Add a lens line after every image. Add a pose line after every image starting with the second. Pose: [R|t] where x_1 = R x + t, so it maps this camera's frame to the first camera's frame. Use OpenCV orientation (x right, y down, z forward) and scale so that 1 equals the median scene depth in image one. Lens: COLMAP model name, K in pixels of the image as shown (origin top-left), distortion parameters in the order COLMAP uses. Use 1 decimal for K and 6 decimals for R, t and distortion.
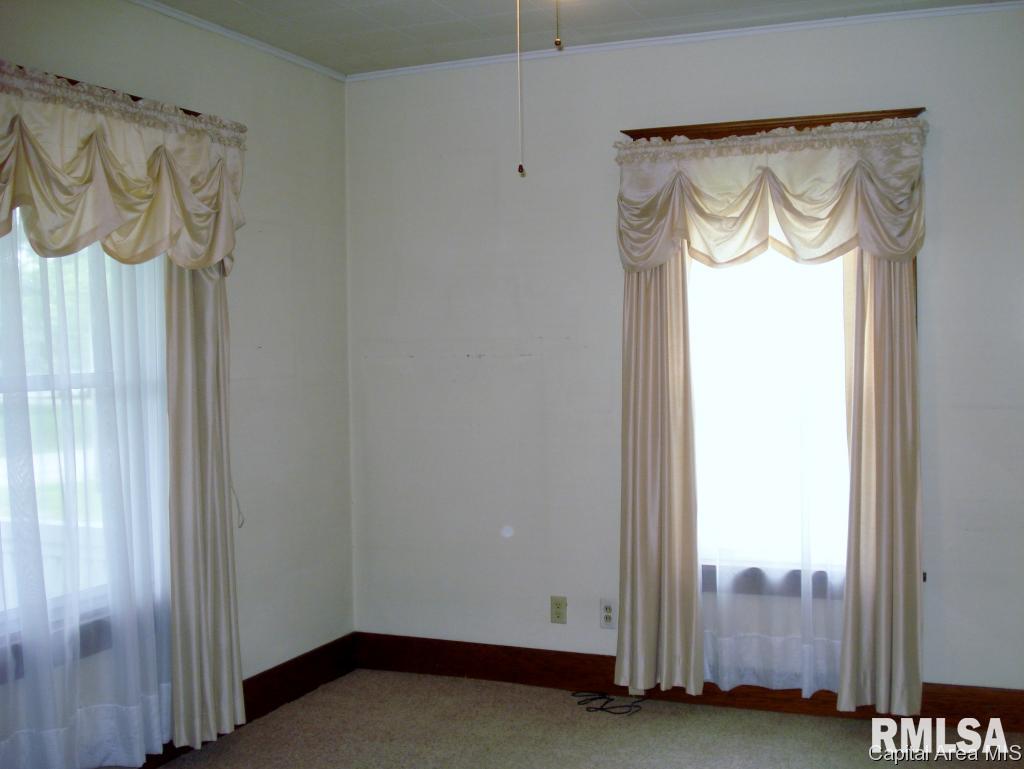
lens RADIAL K [[1175.1, 0, 513.4], [0, 1175.1, 389.0], [0, 0, 1]] dist [-0.087547, 0.000000]
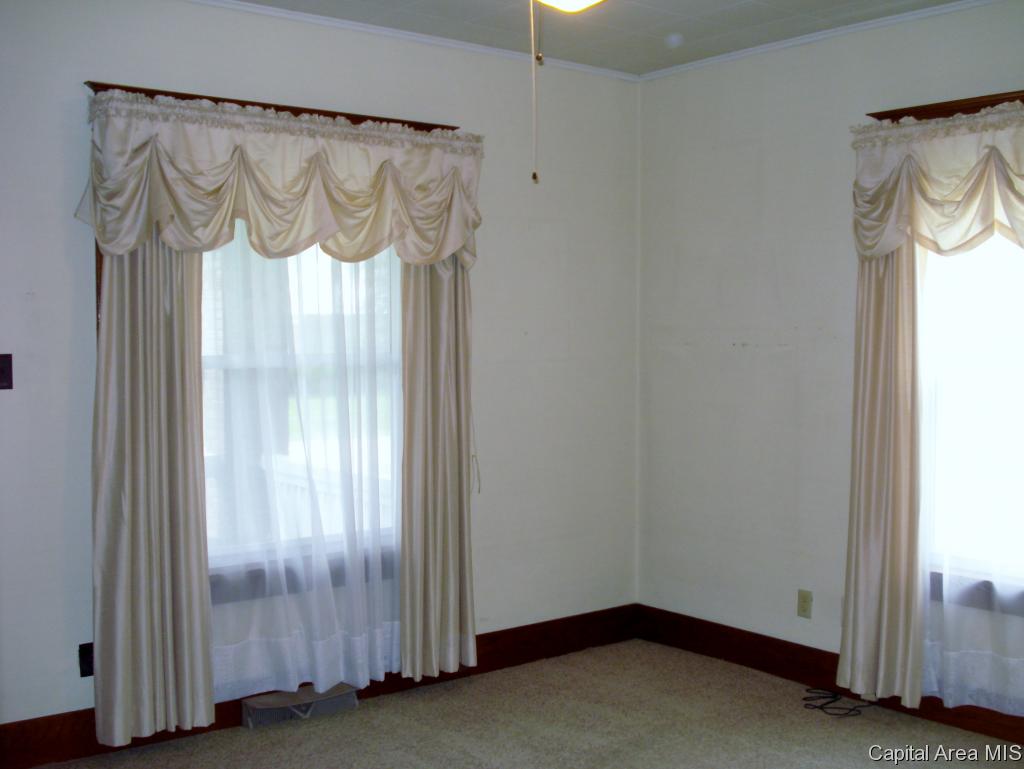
lens RADIAL K [[1175.1, 0, 511.4], [0, 1175.1, 386.3], [0, 0, 1]] dist [-0.087547, 0.000000]
pose [[0.879490, 0.035491, -0.474593, 0.316183], [-0.028337, 0.999351, 0.022222, -0.010389], [0.475074, -0.006096, 0.879925, 0.020823]]
